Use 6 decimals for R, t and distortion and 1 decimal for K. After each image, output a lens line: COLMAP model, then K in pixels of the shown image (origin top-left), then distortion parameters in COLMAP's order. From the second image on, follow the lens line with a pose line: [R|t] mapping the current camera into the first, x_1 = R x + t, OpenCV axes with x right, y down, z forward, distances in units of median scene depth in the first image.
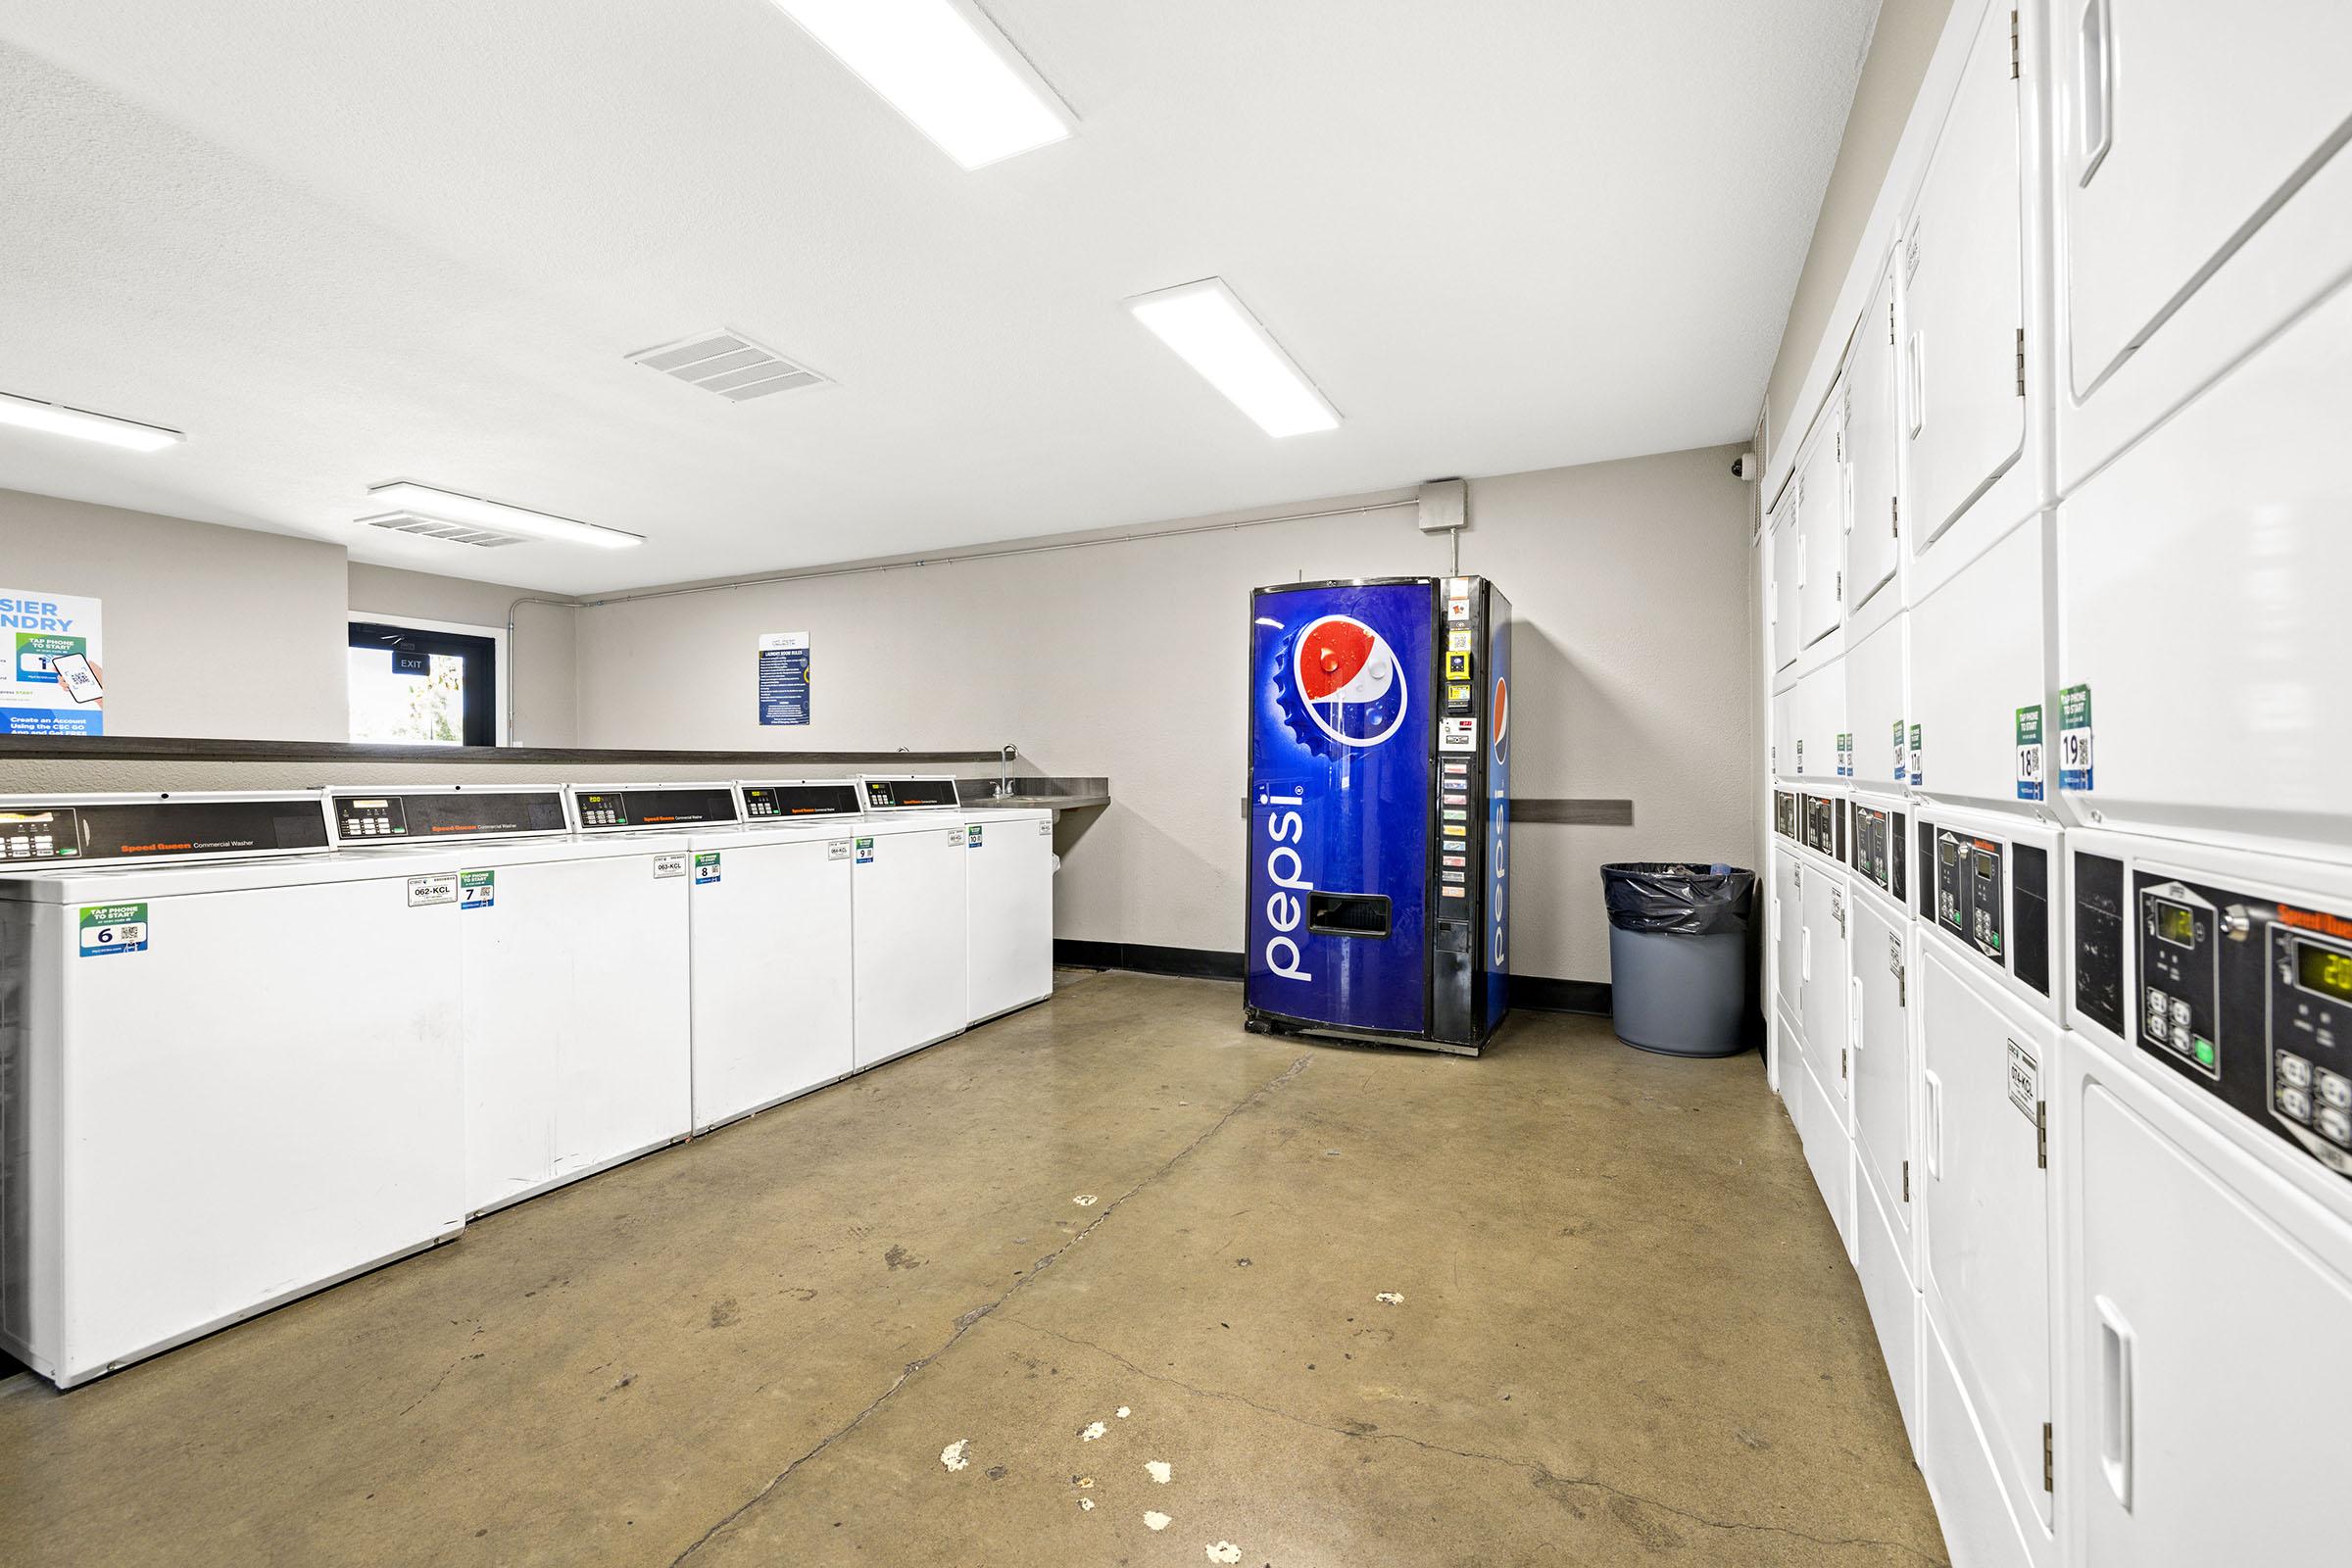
lens RADIAL K [[995.6, 0, 1186.1], [0, 995.6, 781.2], [0, 0, 1]] dist [0.001417, 0.001347]
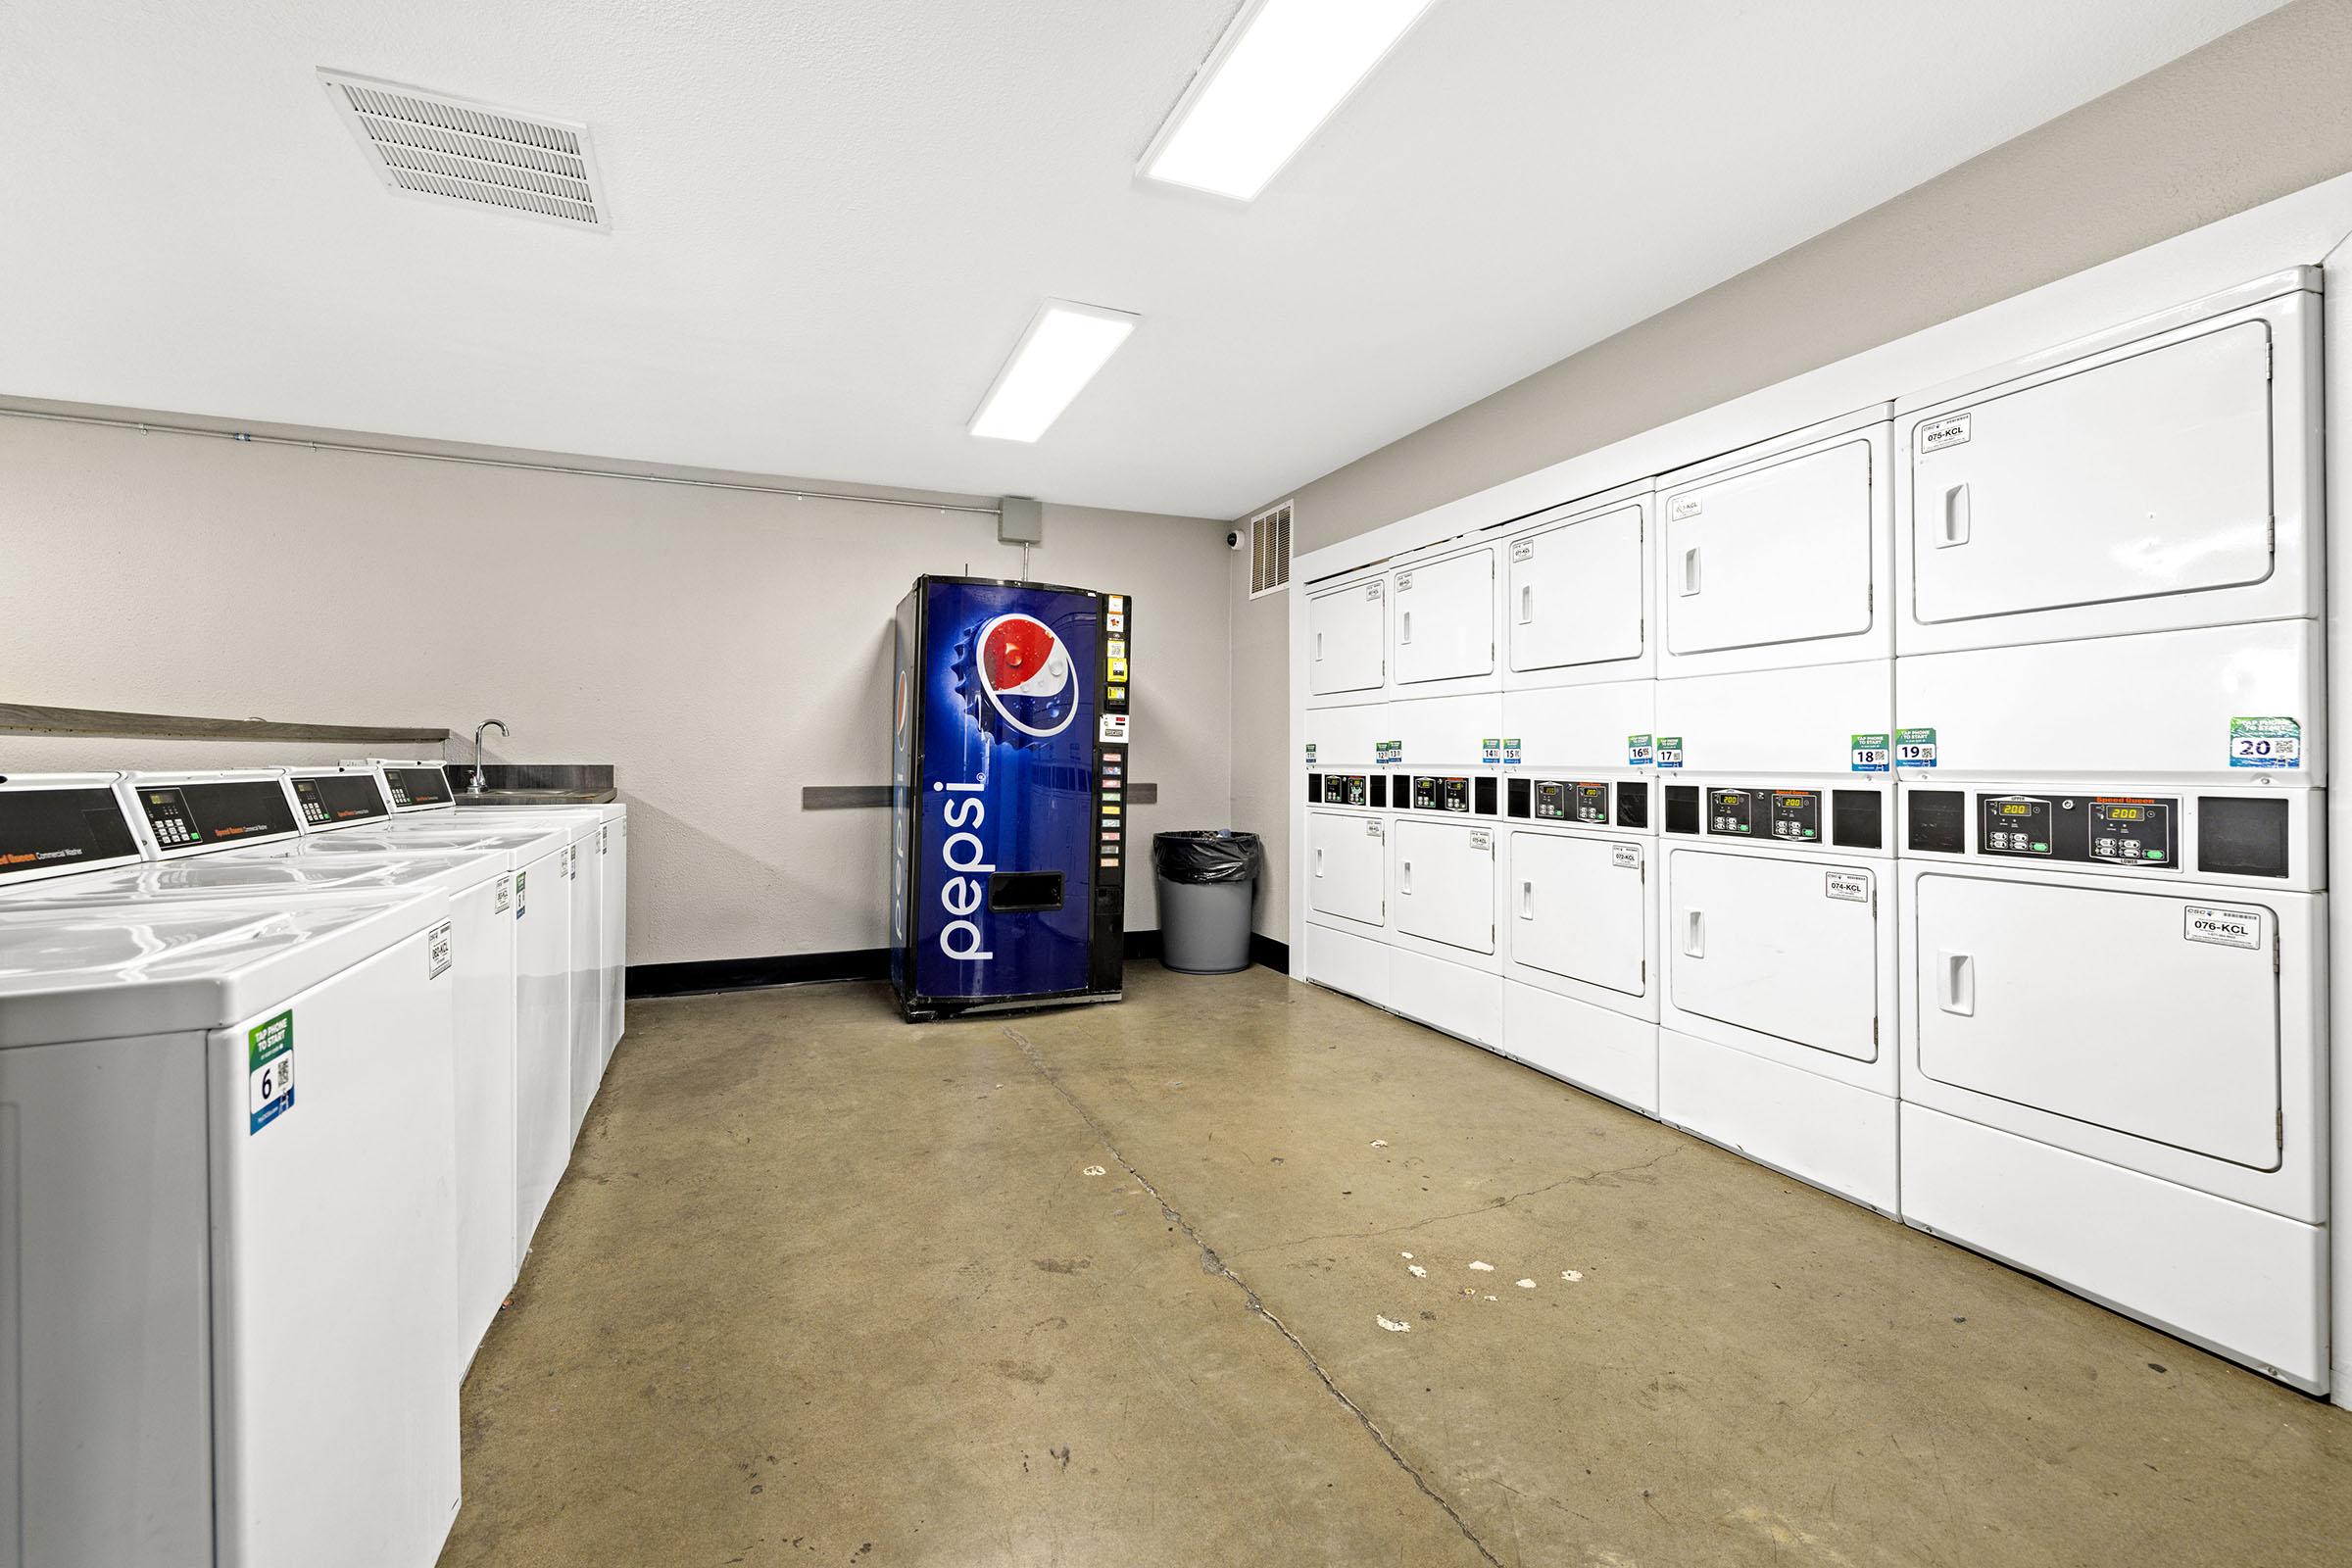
lens RADIAL K [[995.6, 0, 1173.4], [0, 995.6, 762.9], [0, 0, 1]] dist [0.001417, 0.001347]
pose [[0.655150, 0.003736, 0.755490, -0.561129], [0.002957, 0.999967, -0.007509, 0.002901], [-0.755493, 0.007154, 0.655118, 0.173413]]
